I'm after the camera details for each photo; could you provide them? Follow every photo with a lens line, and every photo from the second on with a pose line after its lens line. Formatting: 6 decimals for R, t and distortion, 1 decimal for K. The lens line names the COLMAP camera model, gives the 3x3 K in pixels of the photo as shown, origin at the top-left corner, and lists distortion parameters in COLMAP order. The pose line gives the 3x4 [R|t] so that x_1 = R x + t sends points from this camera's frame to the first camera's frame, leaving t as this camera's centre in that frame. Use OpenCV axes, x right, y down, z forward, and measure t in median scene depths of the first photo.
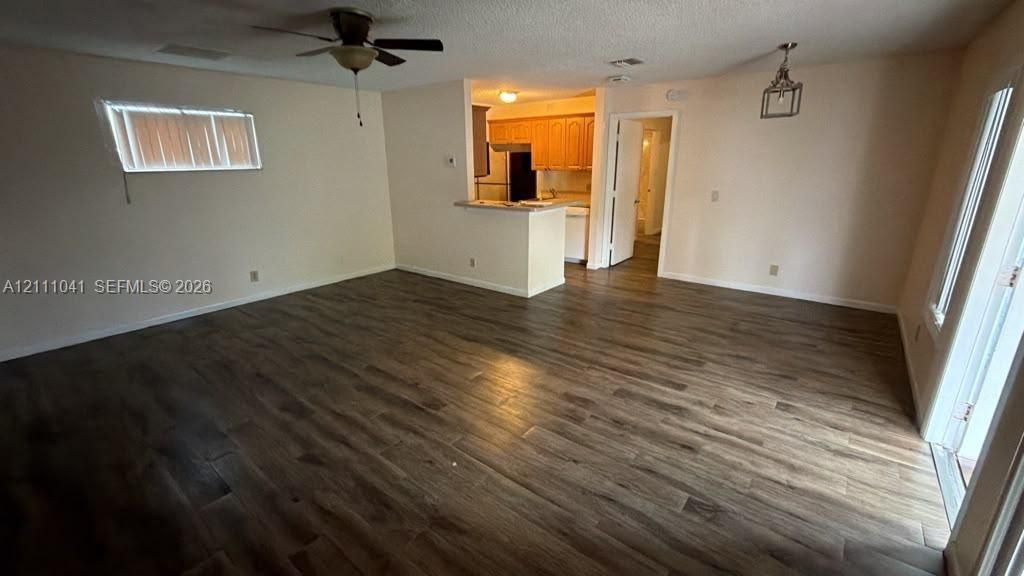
lens RADIAL K [[425.7, 0, 512.9], [0, 425.7, 283.6], [0, 0, 1]] dist [-0.003888, -0.000280]
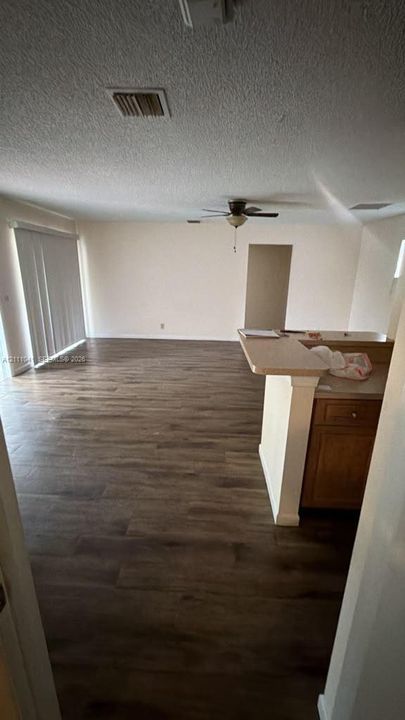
lens RADIAL K [[299.3, 0, 204.5], [0, 299.3, 358.4], [0, 0, 1]] dist [-0.003888, -0.000280]
pose [[-0.805790, 0.172691, -0.566463, 0.608647], [-0.175772, 0.843689, 0.507241, -0.568708], [0.565514, 0.508299, -0.649482, 1.874740]]
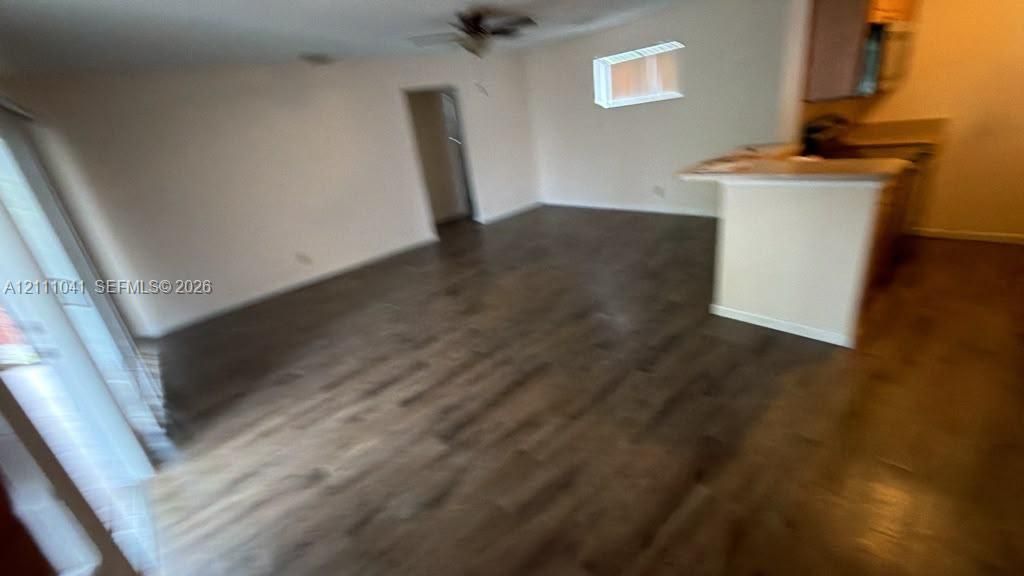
lens RADIAL K [[425.7, 0, 510.6], [0, 425.7, 284.4], [0, 0, 1]] dist [-0.003888, -0.000280]
pose [[-0.164240, 0.398453, -0.902364, 0.988395], [-0.143869, 0.895328, 0.421532, -0.355534], [0.975872, 0.199055, -0.089724, 1.163713]]
